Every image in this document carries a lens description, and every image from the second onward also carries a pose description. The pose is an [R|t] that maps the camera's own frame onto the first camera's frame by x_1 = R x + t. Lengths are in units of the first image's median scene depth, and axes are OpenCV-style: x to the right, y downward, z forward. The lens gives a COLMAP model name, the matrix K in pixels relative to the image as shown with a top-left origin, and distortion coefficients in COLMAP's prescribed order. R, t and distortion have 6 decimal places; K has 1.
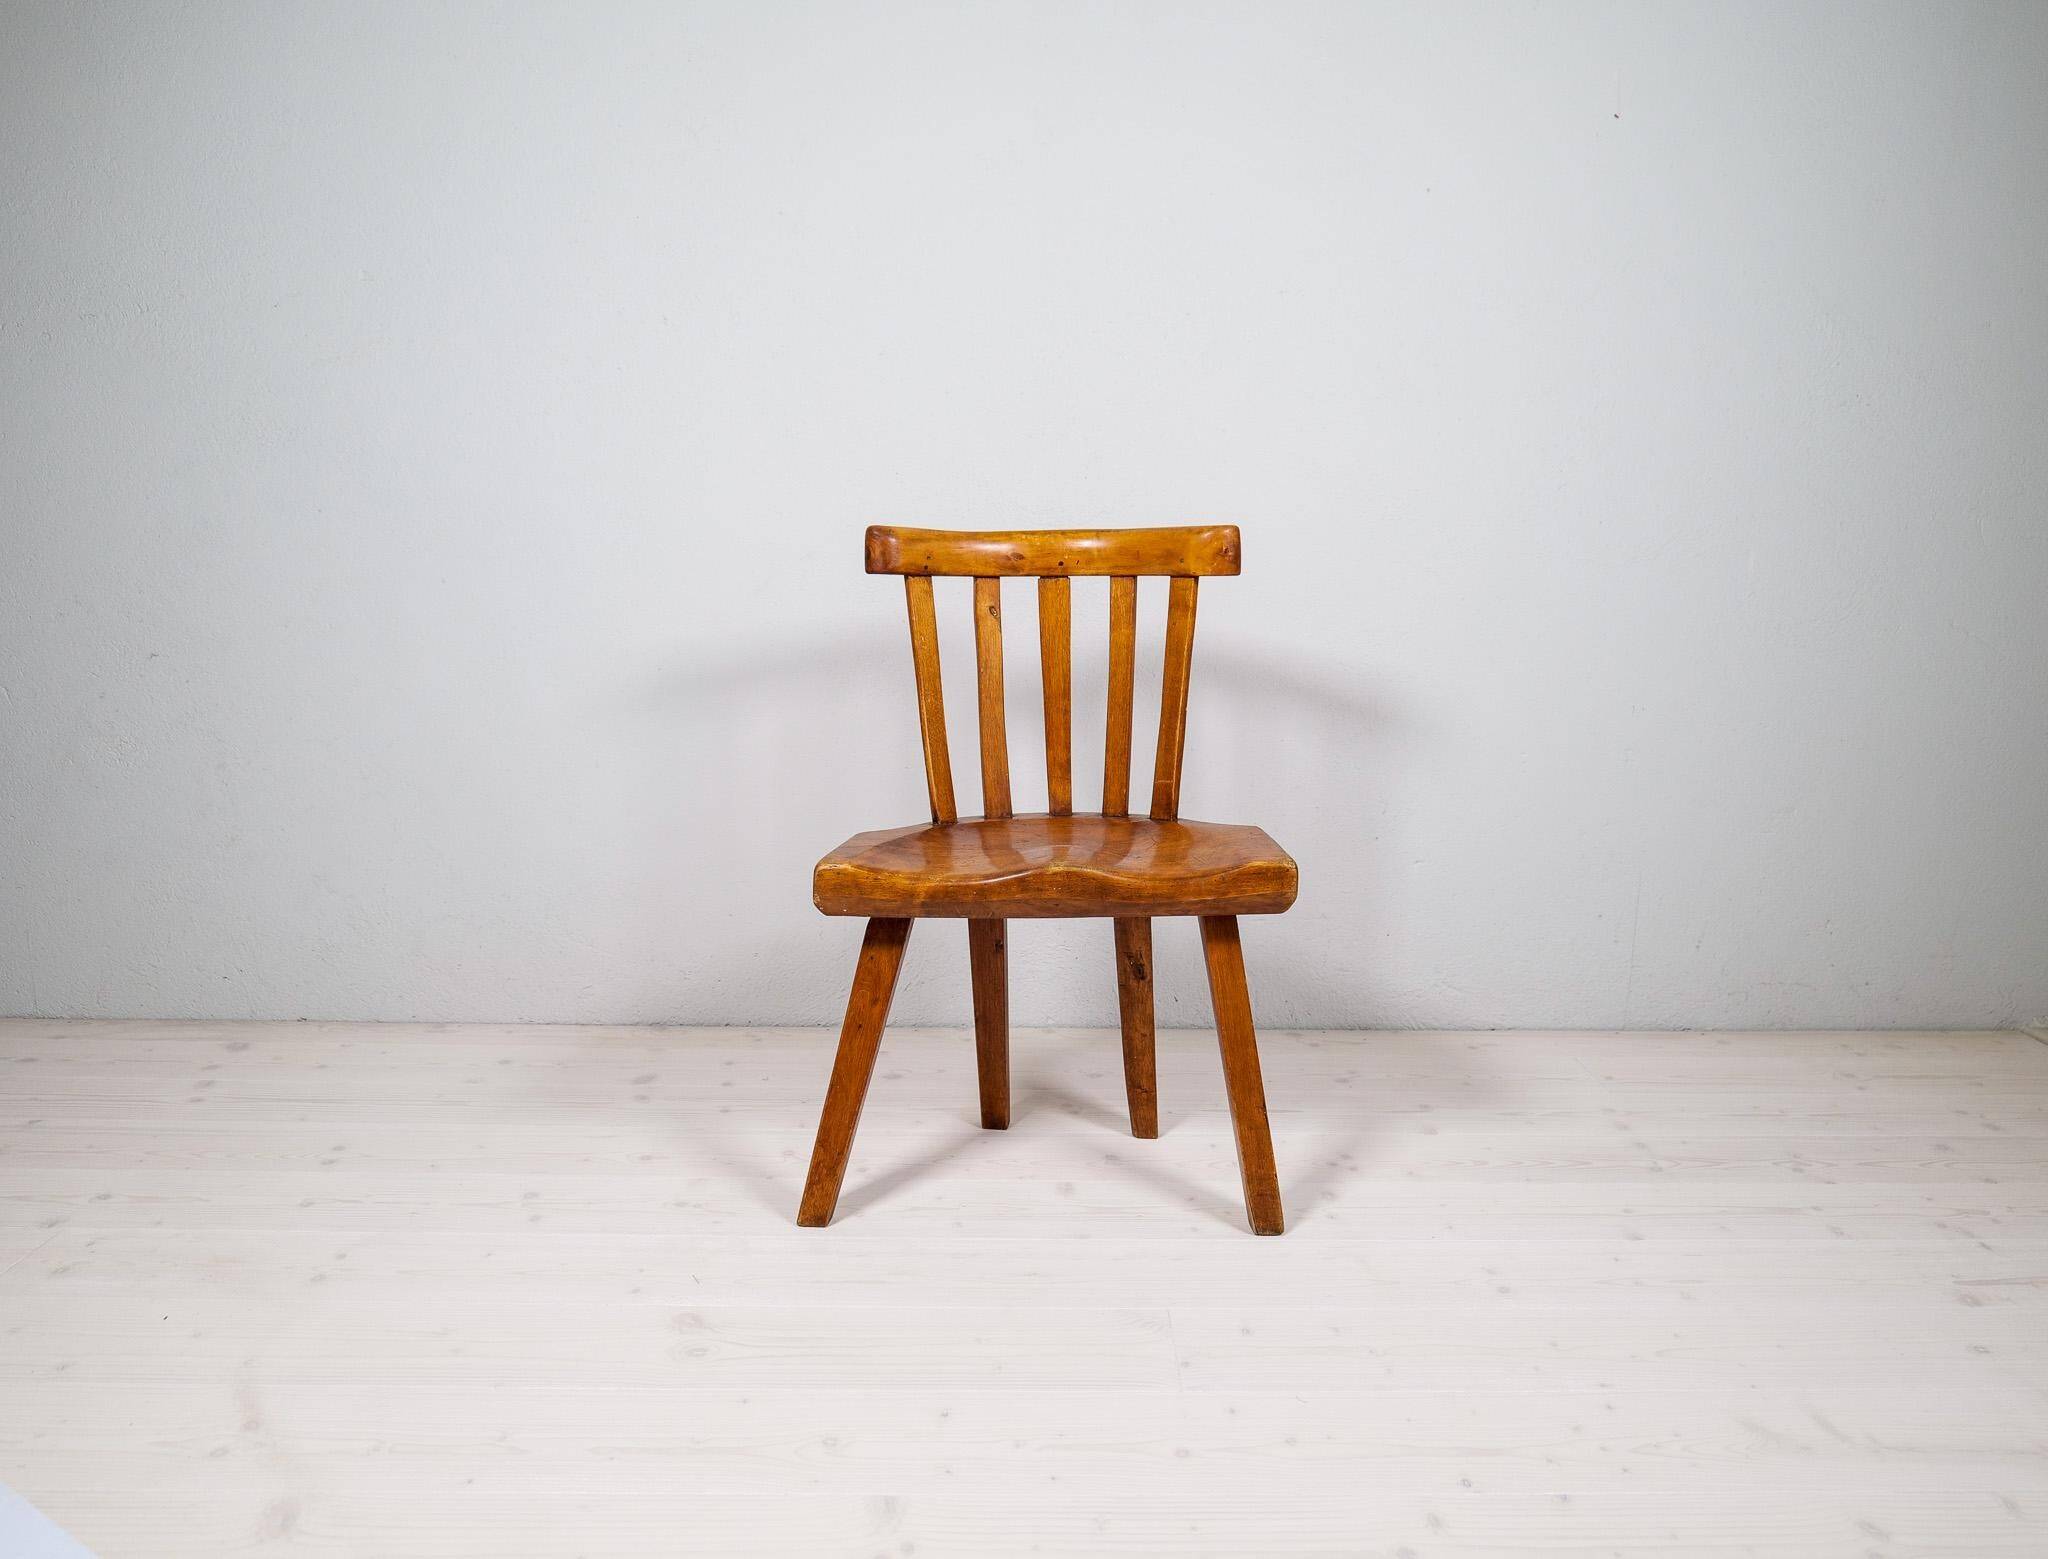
lens RADIAL K [[1275.2, 0, 1065.6], [0, 1275.2, 781.3], [0, 0, 1]] dist [-0.031455, 0.005933]
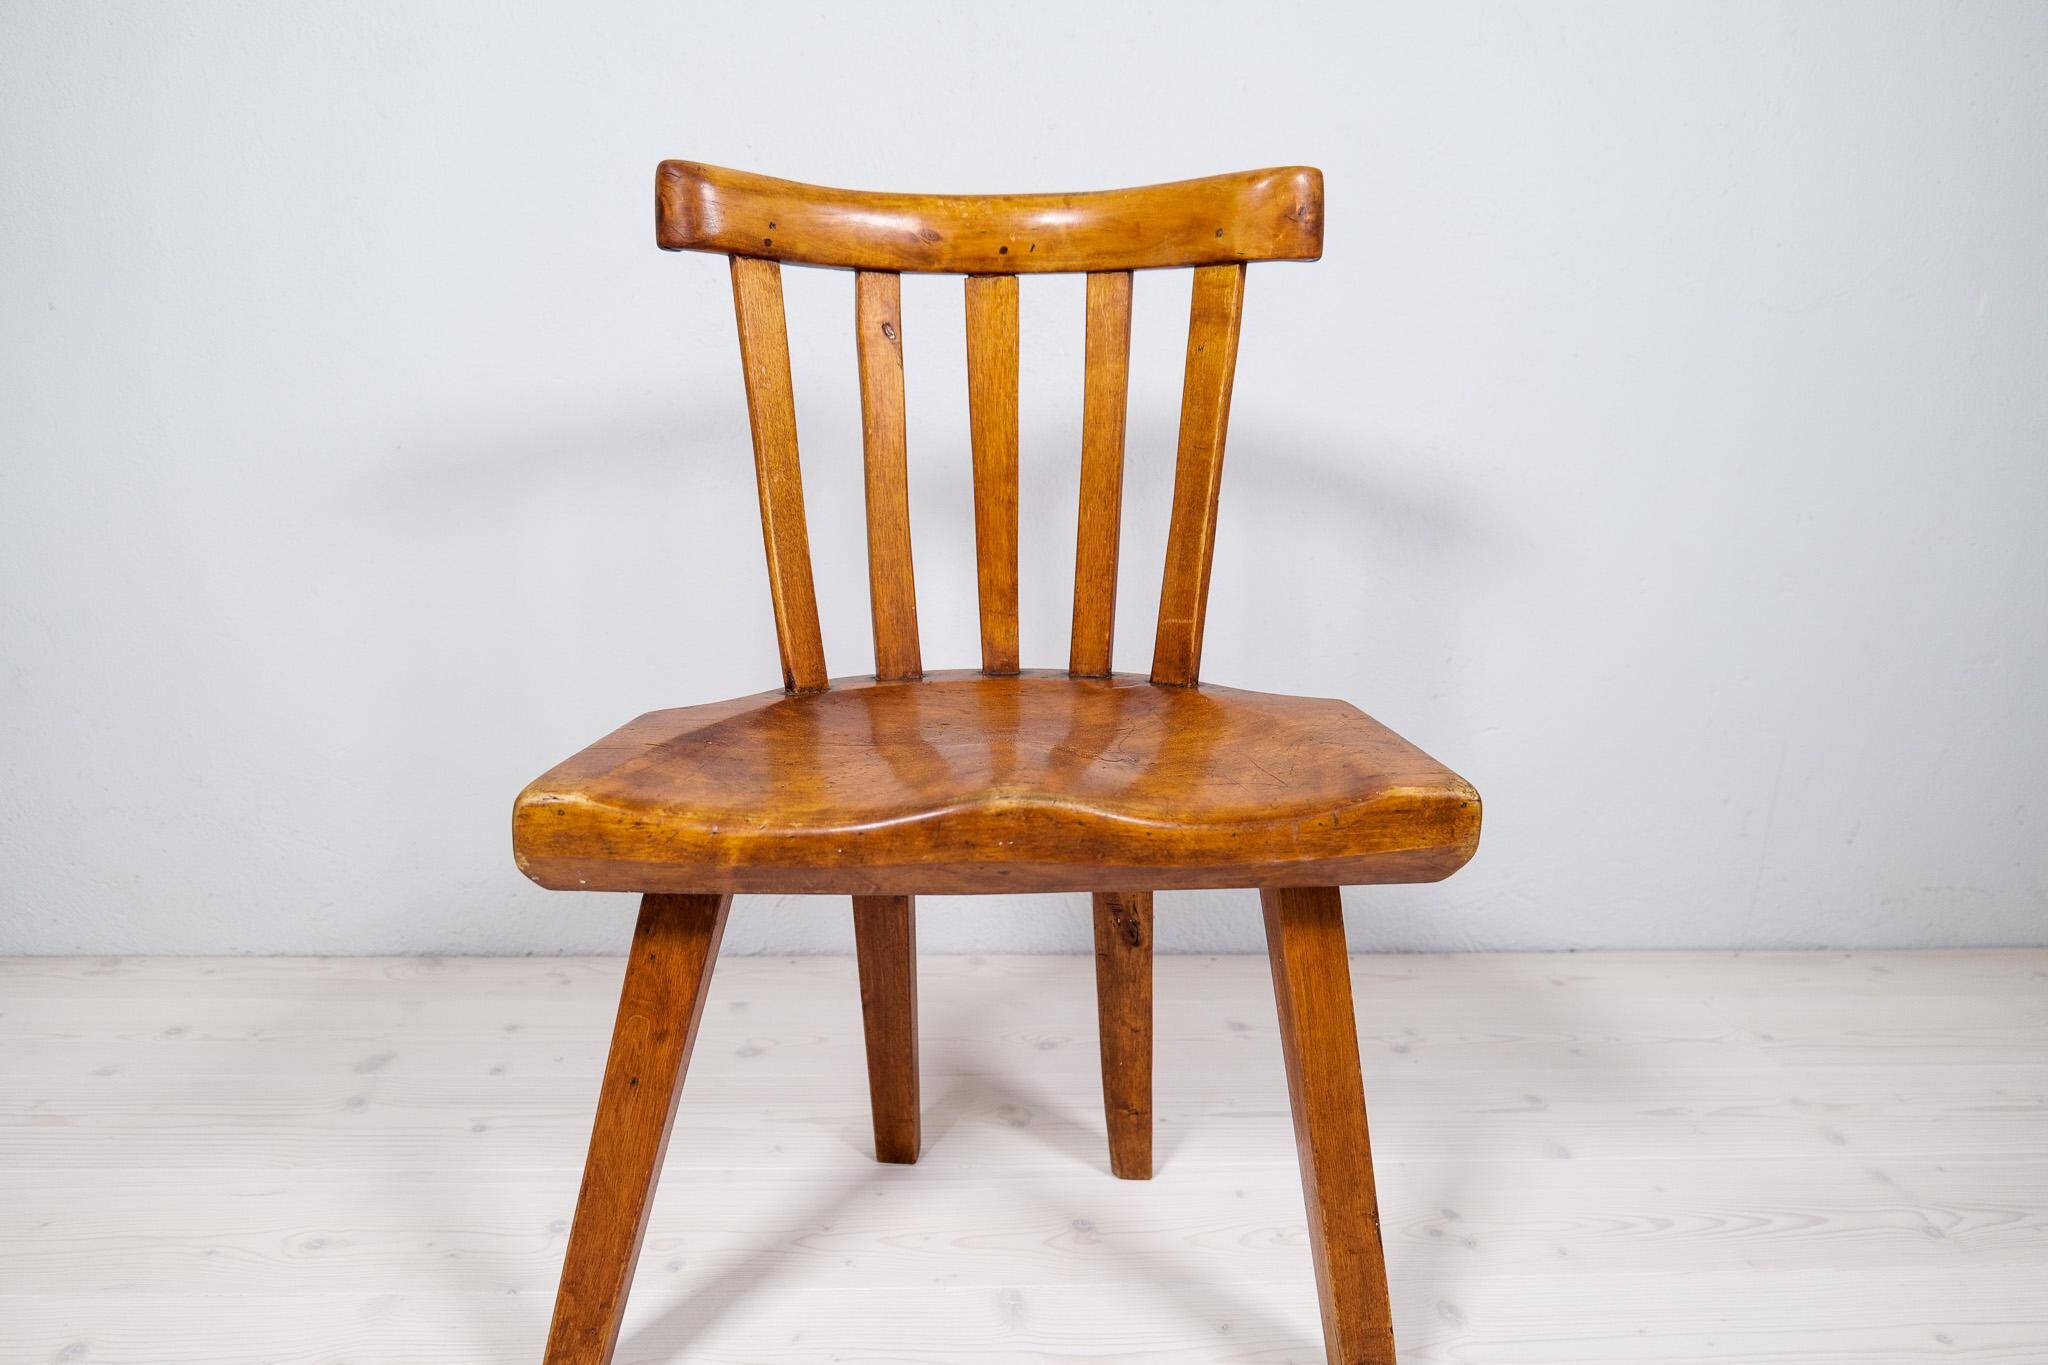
lens RADIAL K [[1142.2, 0, 1018.0], [0, 1142.2, 686.3], [0, 0, 1]] dist [-0.028348, 0.008906]
pose [[0.999536, 0.001402, 0.030429, -0.012813], [-0.003528, 0.997546, 0.069928, -0.006267], [-0.030257, -0.070003, 0.997088, 0.460995]]
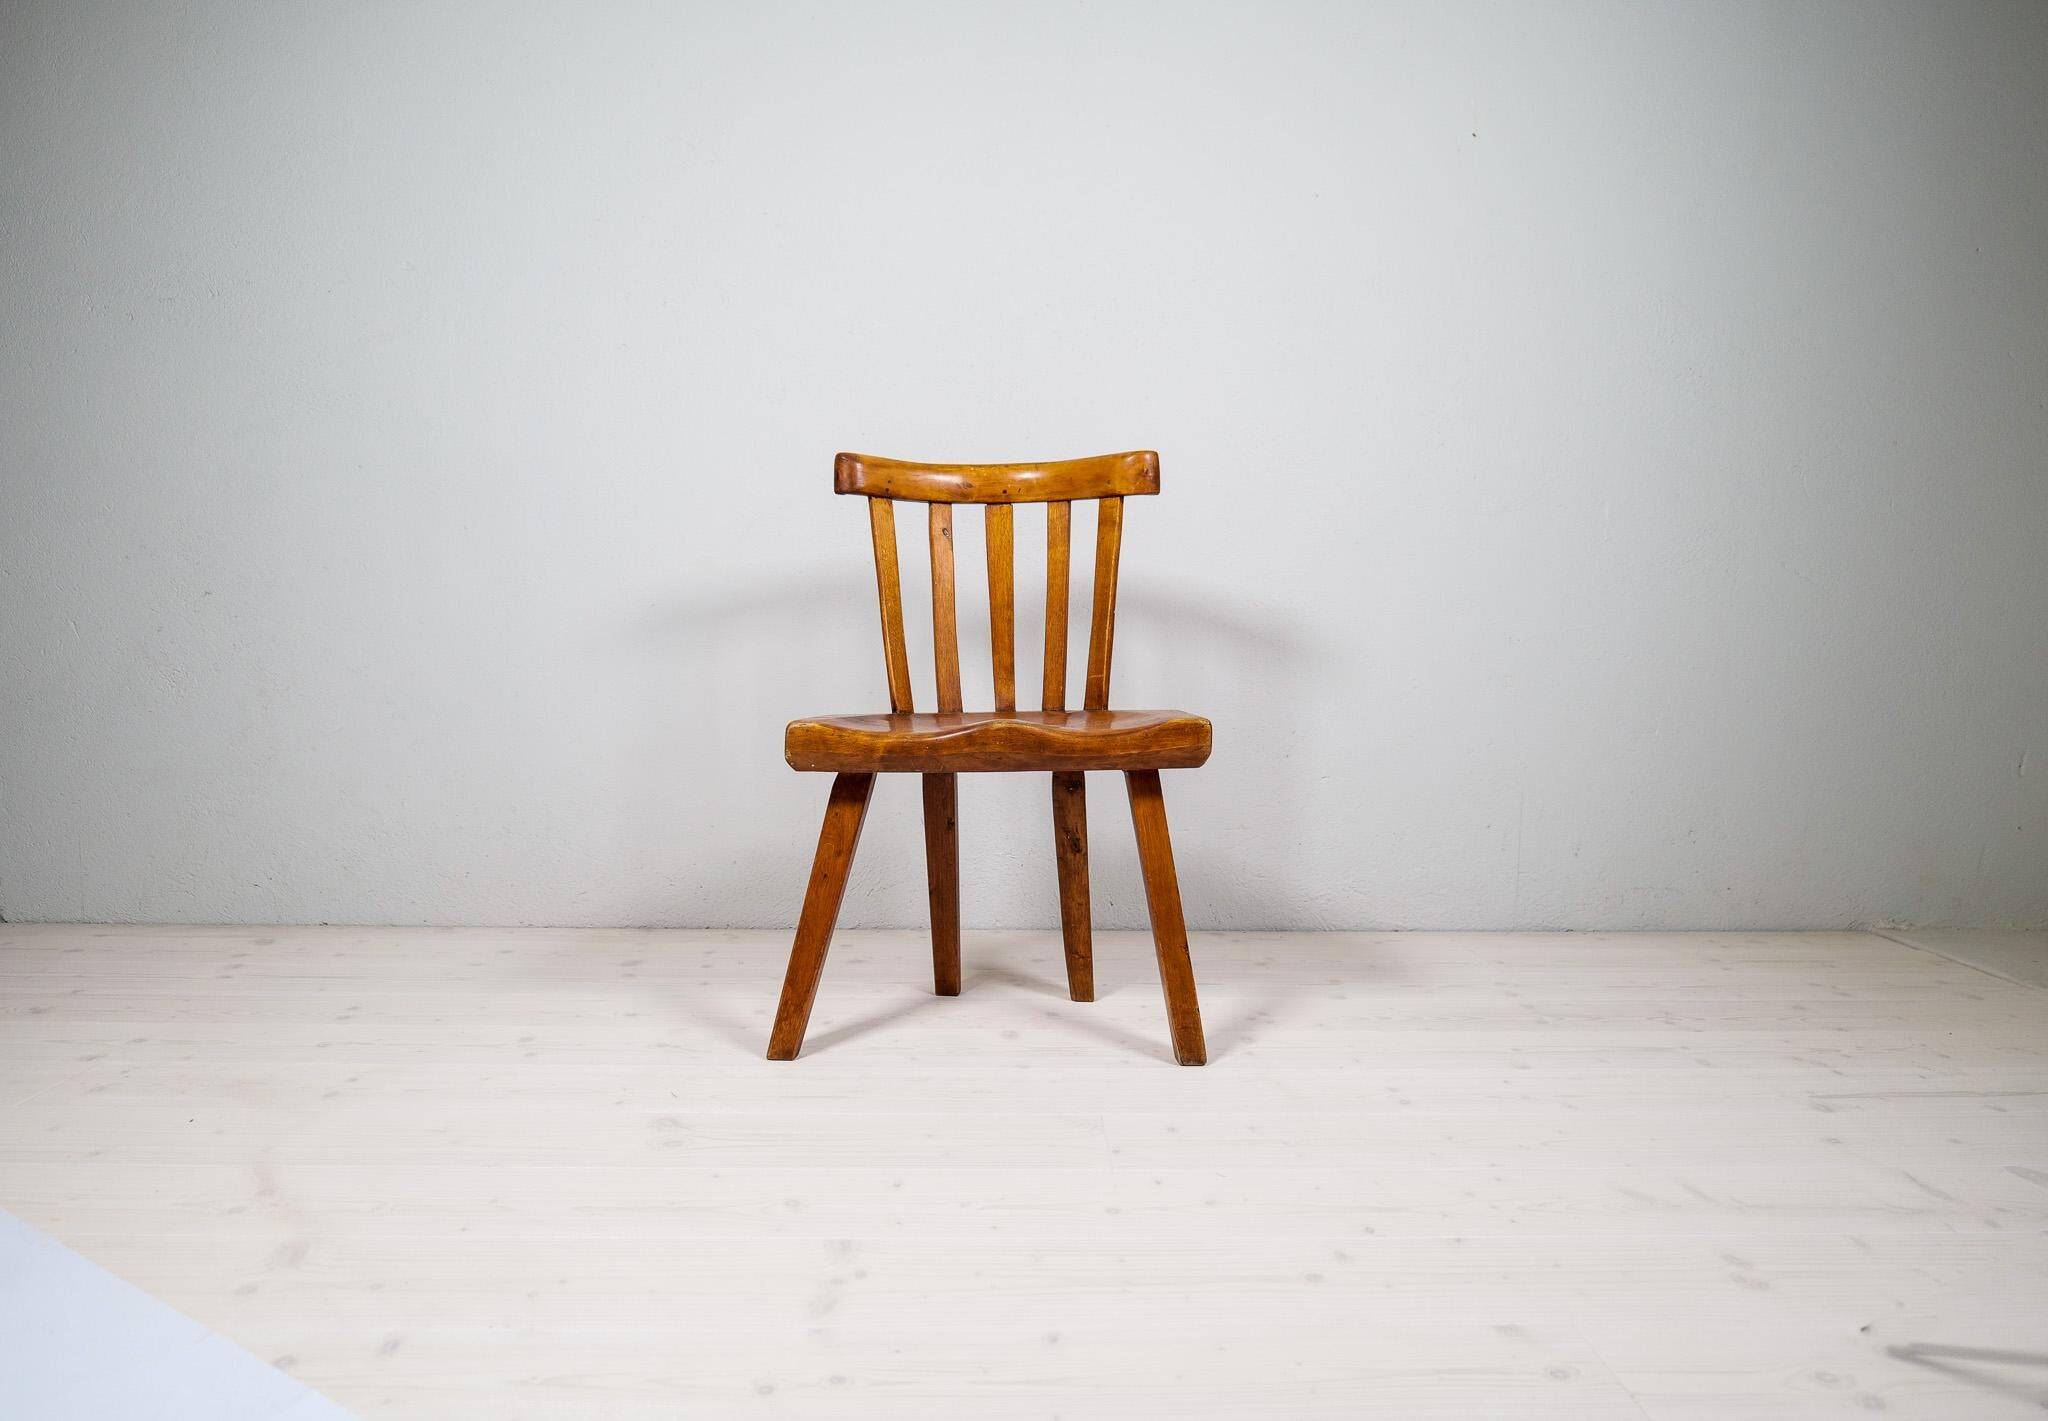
lens RADIAL K [[1149.3, 0, 1027.8], [0, 1149.3, 729.2], [0, 0, 1]] dist [-0.028603, 0.001063]
pose [[0.999963, -0.004312, 0.007448, 0.008545], [0.004890, 0.996830, -0.079410, 0.125954], [-0.007082, 0.079444, 0.996814, -0.017193]]
